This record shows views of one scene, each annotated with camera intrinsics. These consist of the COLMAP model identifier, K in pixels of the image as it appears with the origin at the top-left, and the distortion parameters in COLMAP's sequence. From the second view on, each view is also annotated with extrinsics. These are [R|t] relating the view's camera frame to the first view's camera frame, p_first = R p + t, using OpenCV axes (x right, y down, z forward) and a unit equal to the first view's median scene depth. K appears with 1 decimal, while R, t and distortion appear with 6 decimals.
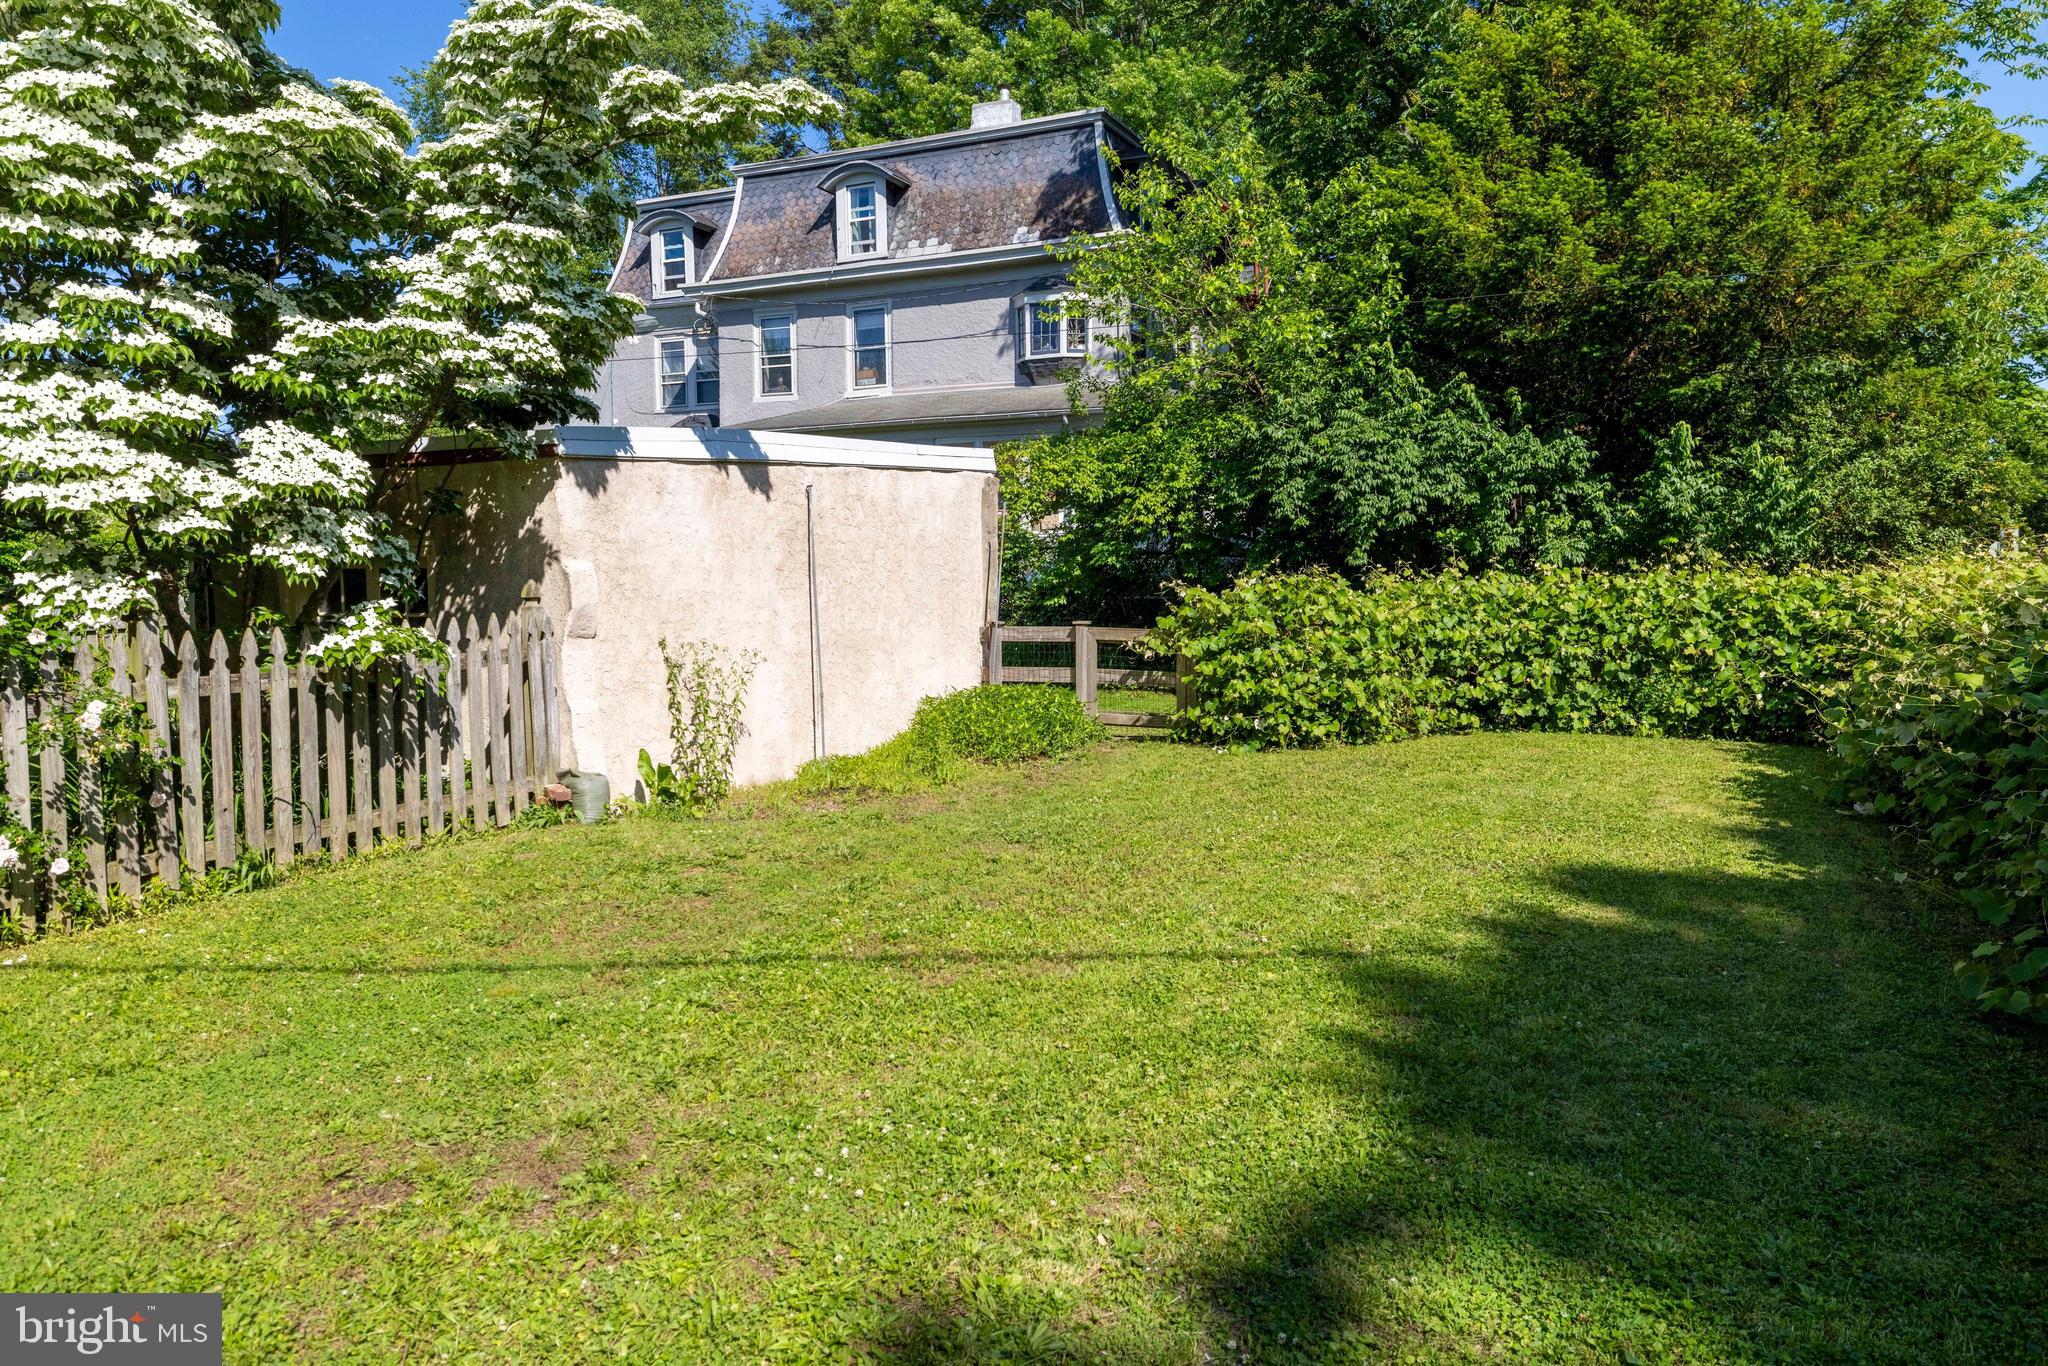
lens RADIAL K [[1418.9, 0, 1016.5], [0, 1418.9, 668.2], [0, 0, 1]] dist [0.054210, -0.065518]
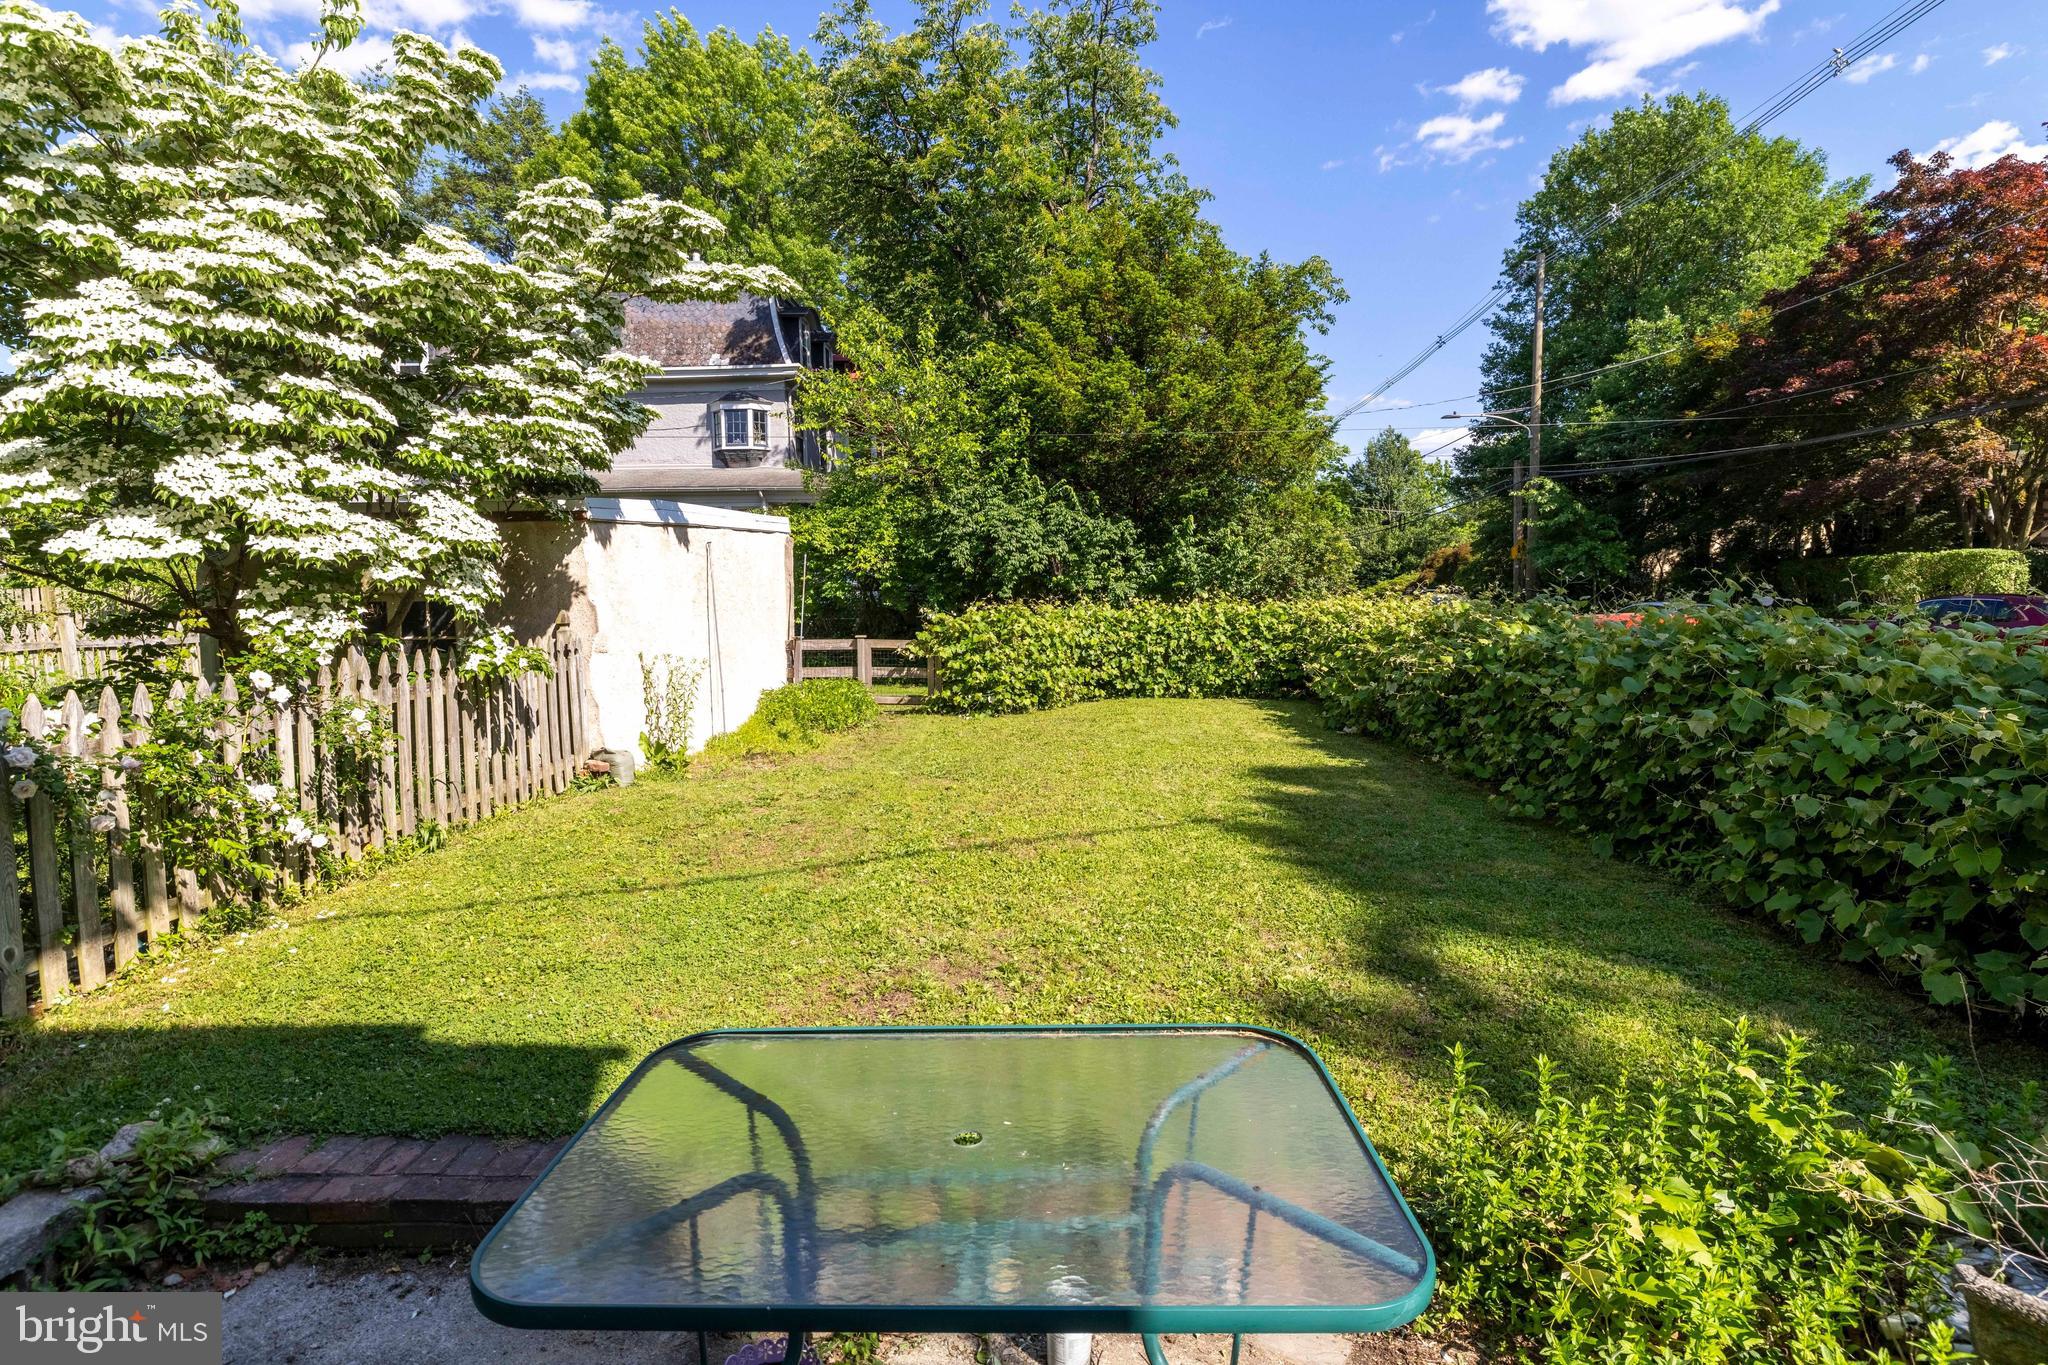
lens RADIAL K [[973.9, 0, 1024.0], [0, 973.9, 682.5], [0, 0, 1]] dist [0.000290, 0.000808]
pose [[0.924644, -0.031026, 0.379566, -0.206829], [0.024135, 0.999446, 0.022900, -0.003214], [-0.380066, -0.012013, 0.924881, -0.013411]]
